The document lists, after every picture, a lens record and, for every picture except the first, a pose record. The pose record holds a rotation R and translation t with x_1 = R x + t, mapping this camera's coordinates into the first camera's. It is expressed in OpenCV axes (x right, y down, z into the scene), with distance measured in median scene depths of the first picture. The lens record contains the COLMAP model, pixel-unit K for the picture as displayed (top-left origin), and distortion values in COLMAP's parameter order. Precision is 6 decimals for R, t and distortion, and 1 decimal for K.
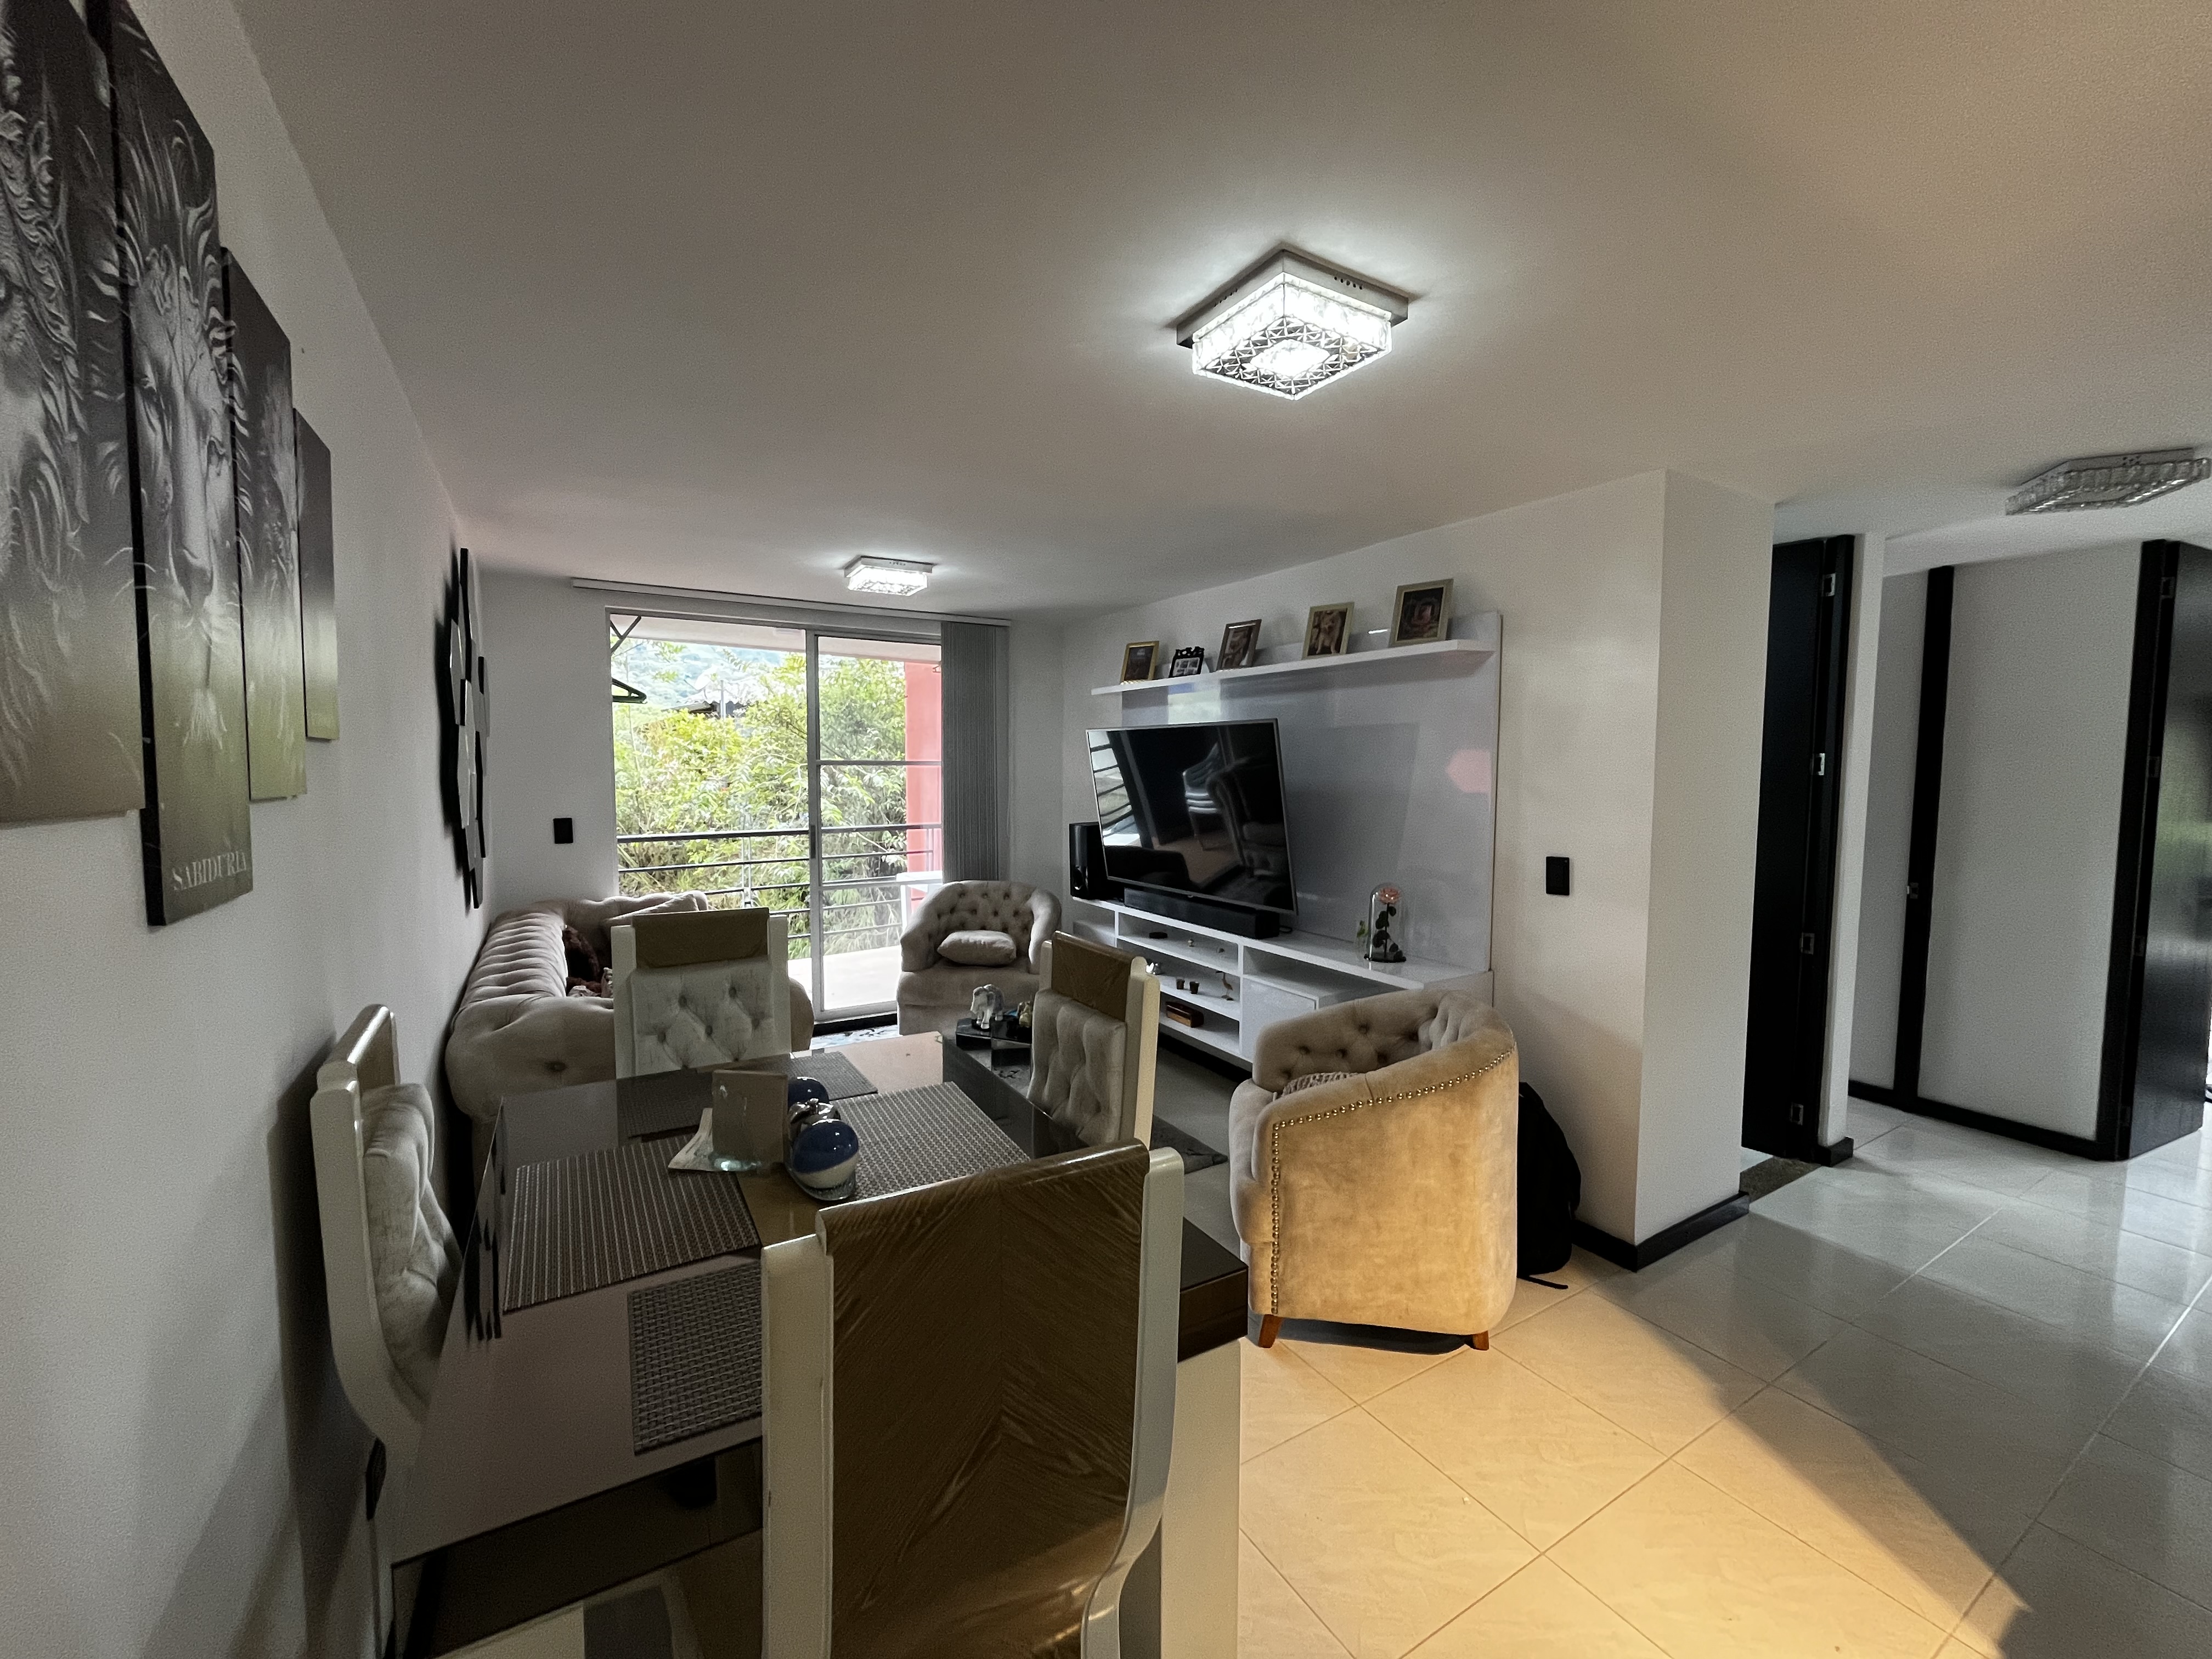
lens RADIAL K [[892.1, 0, 1099.7], [0, 892.1, 826.3], [0, 0, 1]] dist [-0.006869, 0.000792]
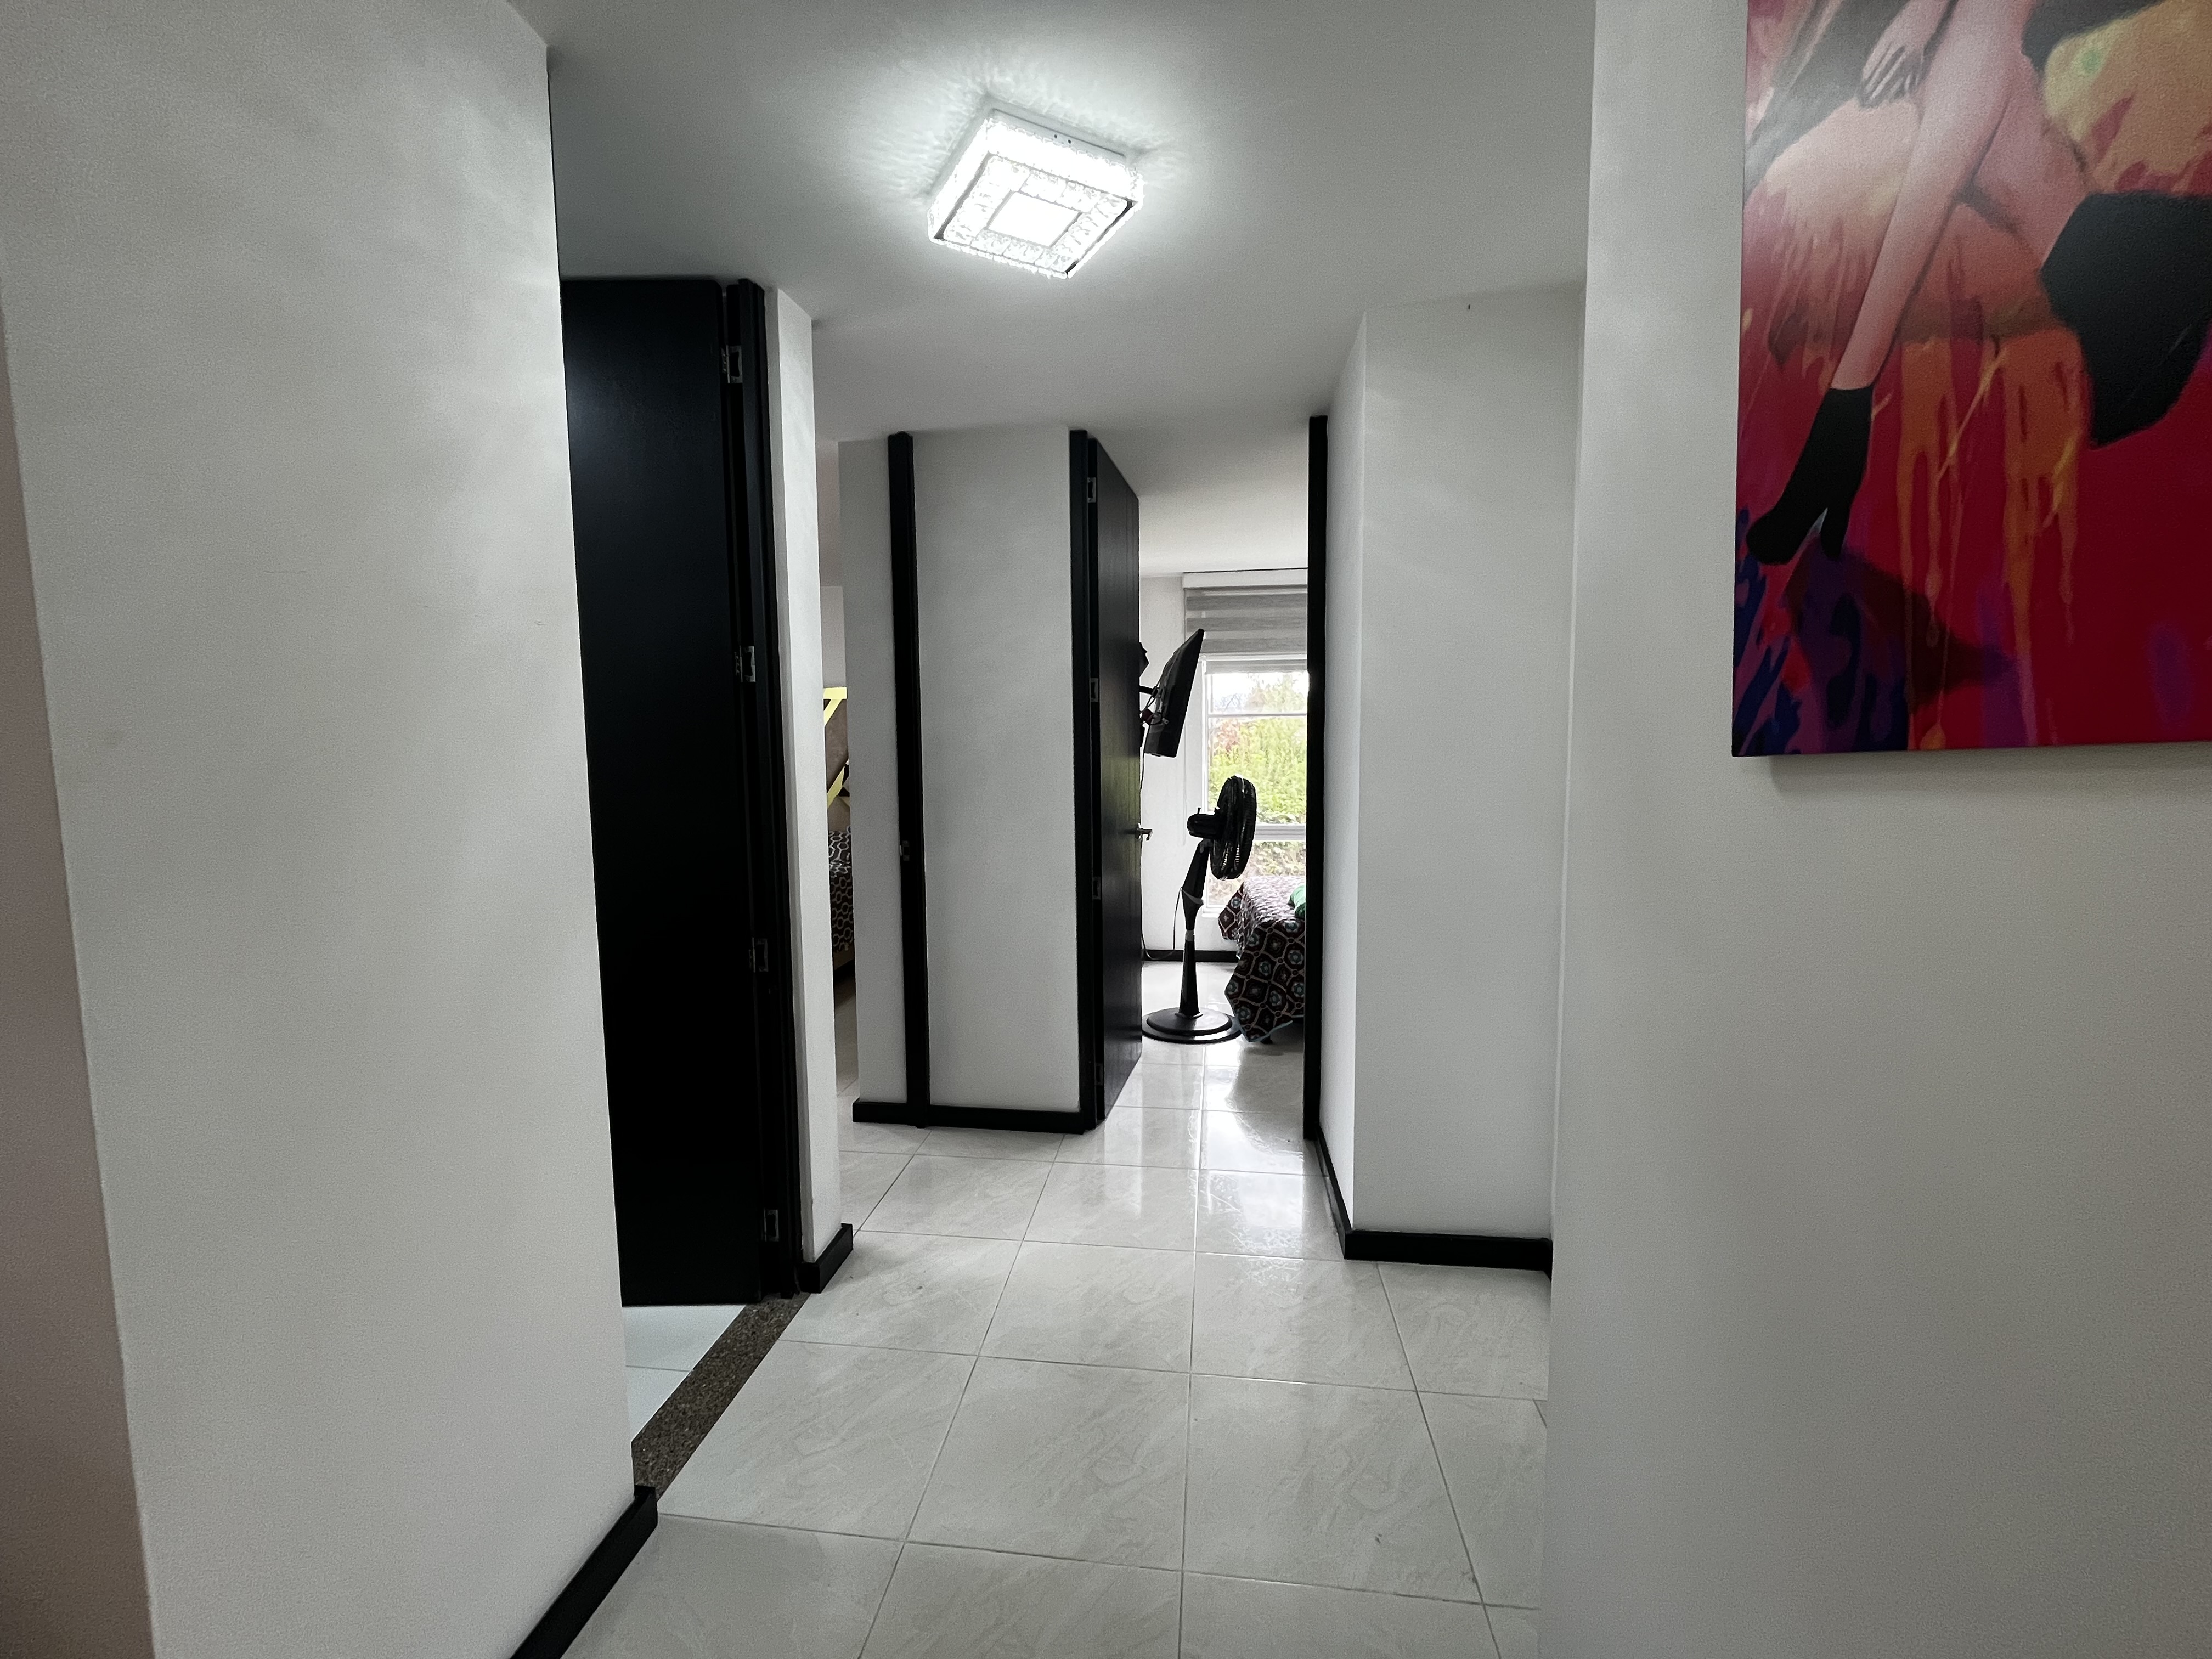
lens RADIAL K [[892.1, 0, 1099.7], [0, 892.1, 826.3], [0, 0, 1]] dist [-0.006869, 0.000792]
pose [[0.618689, -0.078364, 0.781718, 0.441775], [0.066972, 0.996652, 0.046906, 0.027069], [-0.782776, 0.023333, 0.621865, 0.404383]]
